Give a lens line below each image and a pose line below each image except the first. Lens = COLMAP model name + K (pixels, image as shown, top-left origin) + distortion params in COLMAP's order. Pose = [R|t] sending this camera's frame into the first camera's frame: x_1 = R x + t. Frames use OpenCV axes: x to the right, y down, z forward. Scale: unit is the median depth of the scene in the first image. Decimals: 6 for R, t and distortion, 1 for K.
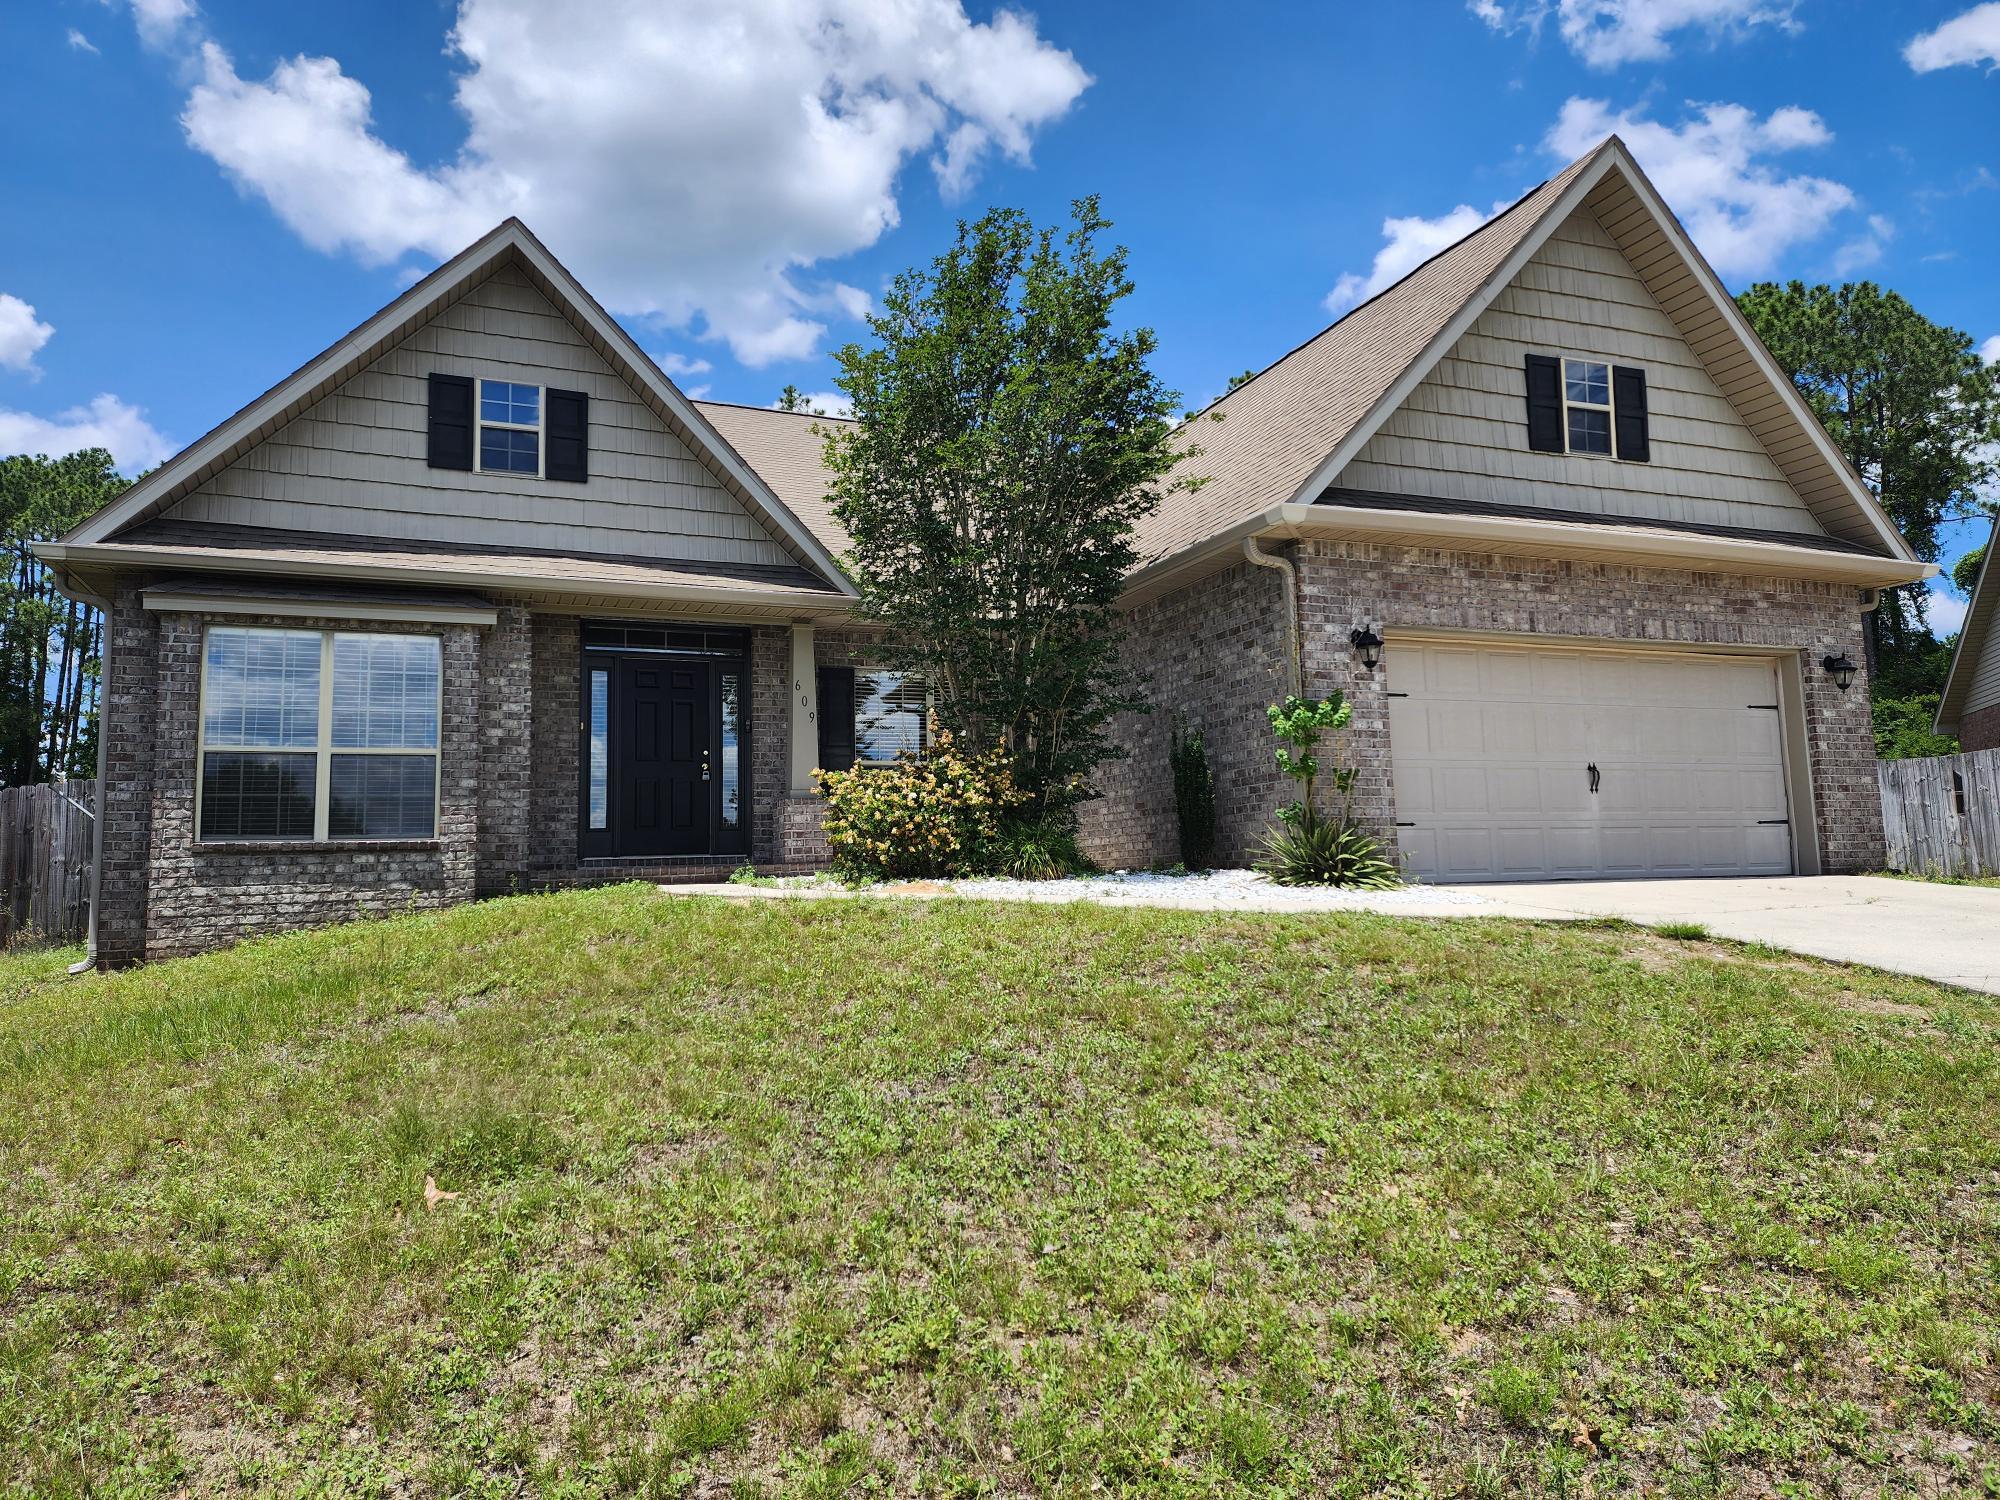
lens RADIAL K [[1351.4, 0, 997.6], [0, 1351.4, 734.6], [0, 0, 1]] dist [0.115394, -0.105926]
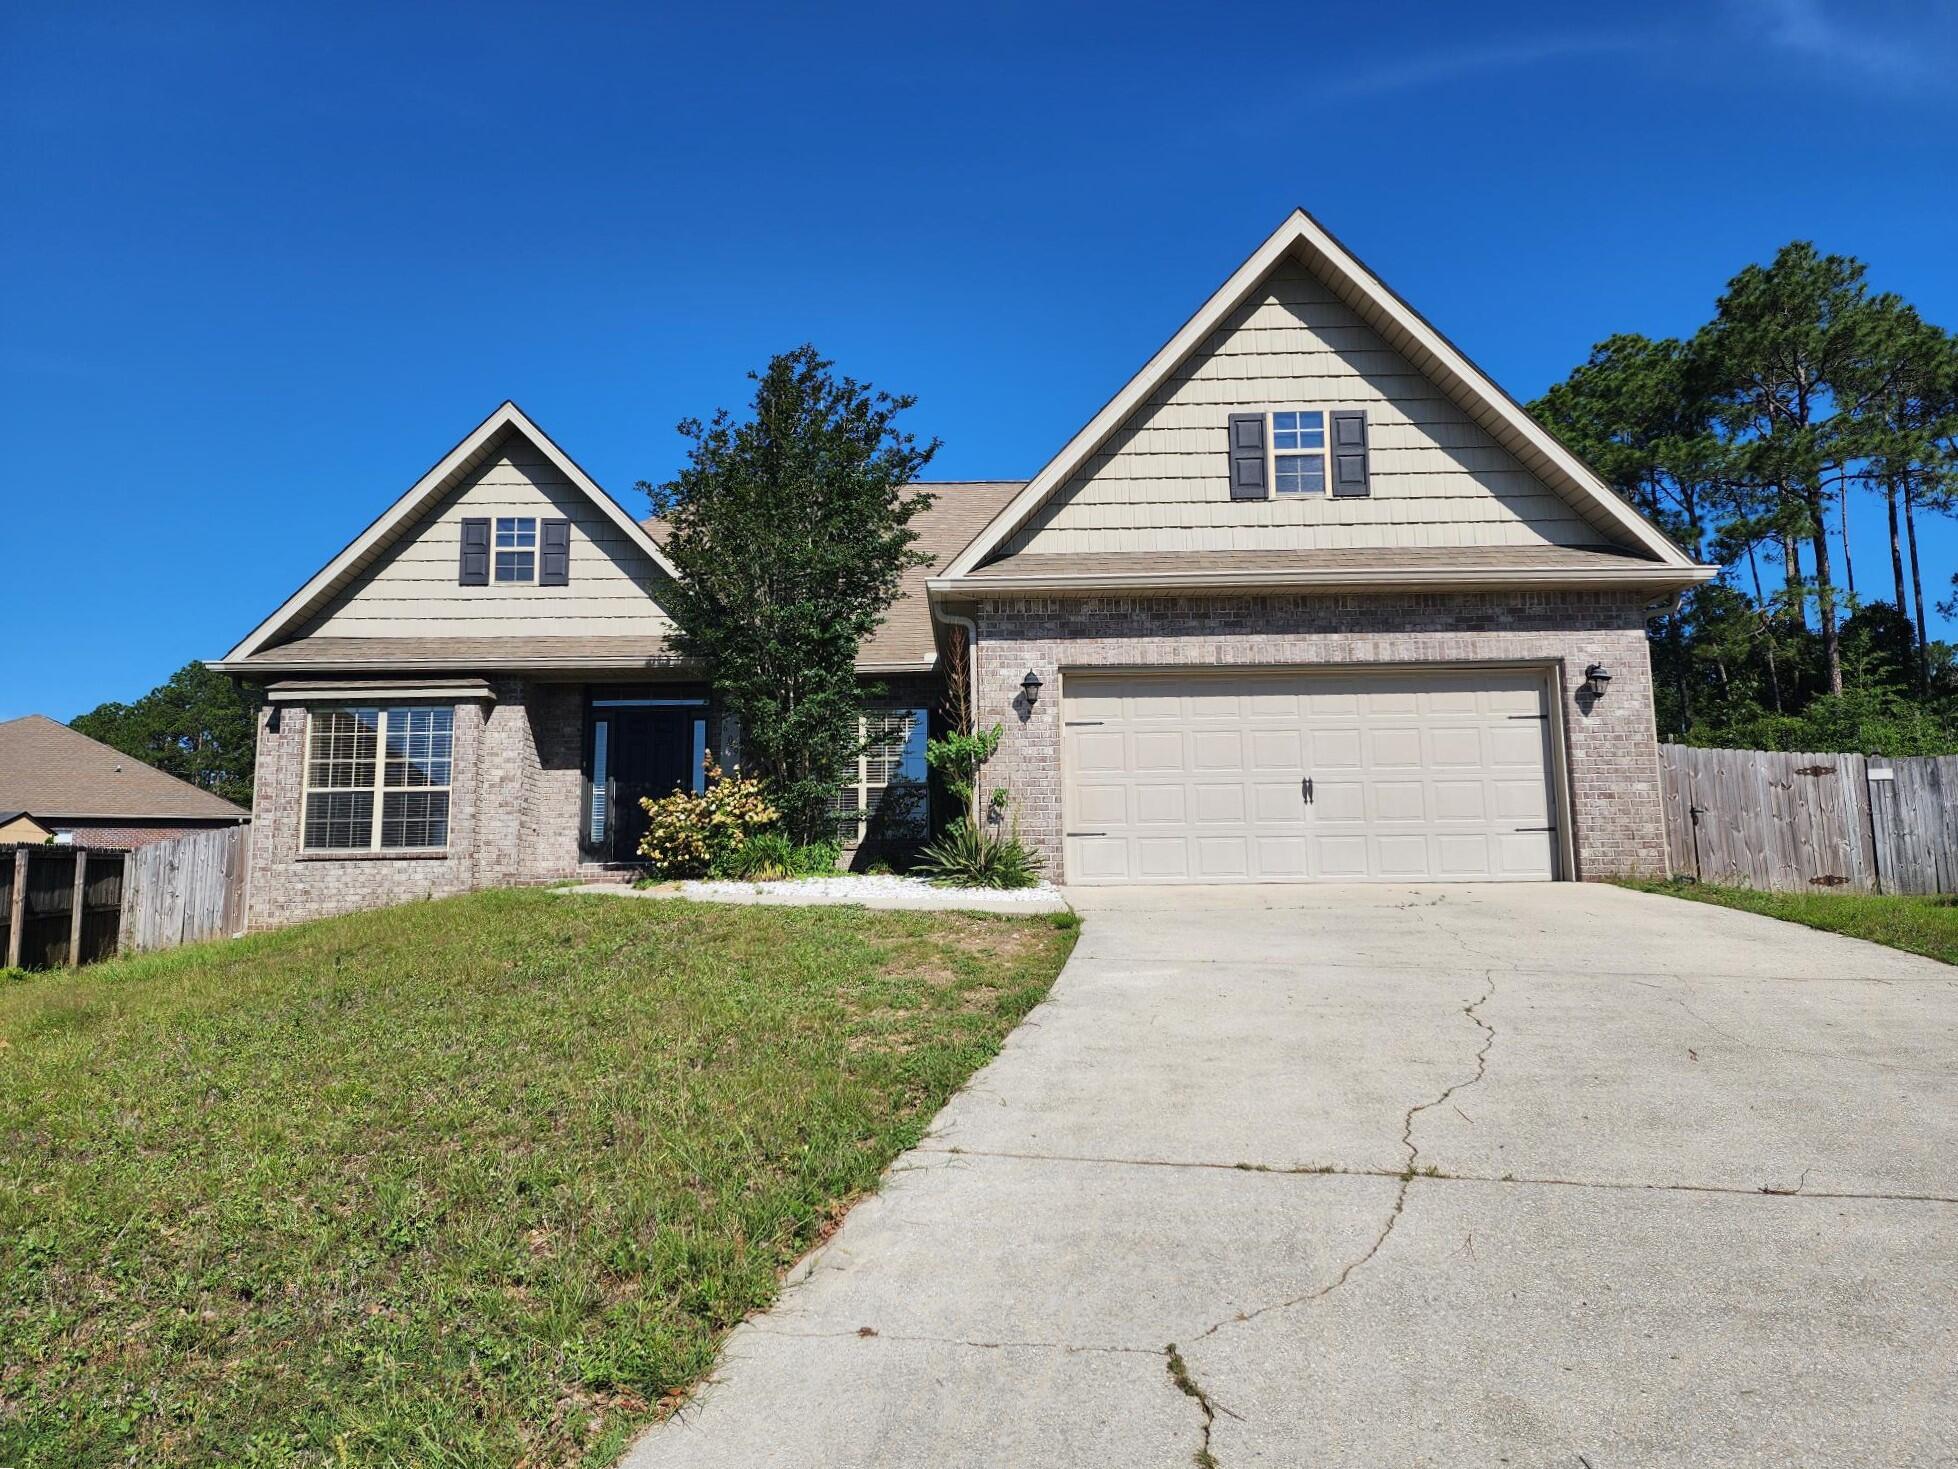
lens RADIAL K [[1350.4, 0, 975.7], [0, 1350.4, 715.5], [0, 0, 1]] dist [0.130641, -0.153904]
pose [[0.927680, -0.038057, -0.371432, 0.596429], [0.032587, 0.999248, -0.020995, -0.014360], [0.371952, 0.007373, 0.928223, -0.104623]]
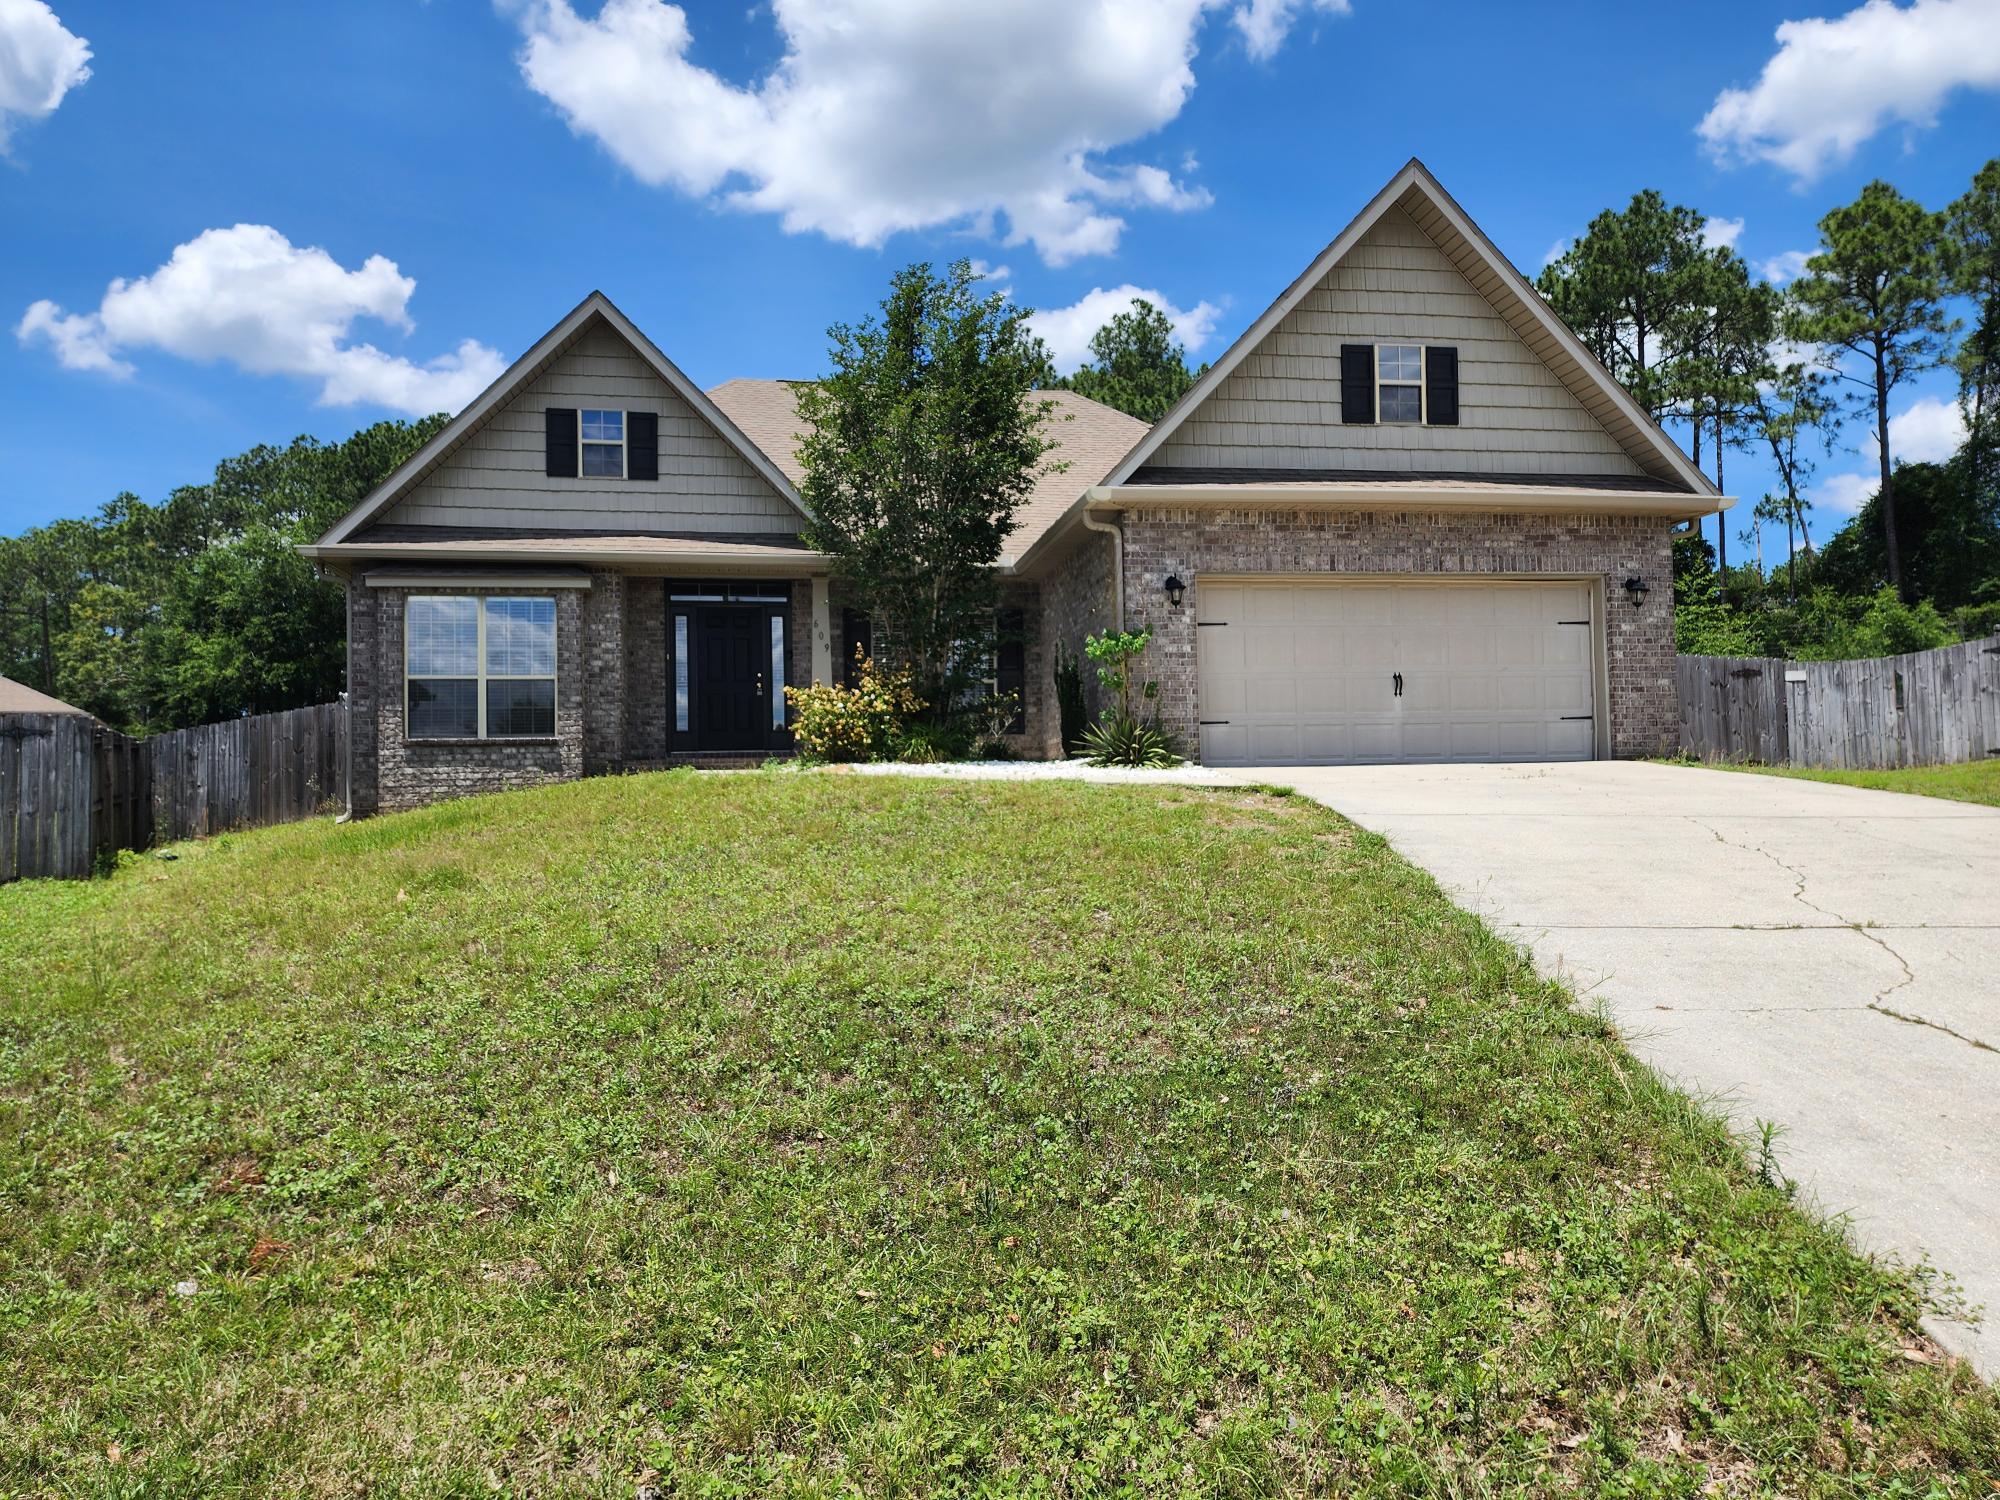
lens RADIAL K [[1365.2, 0, 1000.0], [0, 1365.2, 750.0], [0, 0, 1]] dist [0.109159, -0.110510]
pose [[0.976422, -0.002992, -0.215850, 0.352170], [0.019427, 0.997065, 0.074060, -0.009553], [0.214995, -0.076507, 0.973614, -0.312758]]
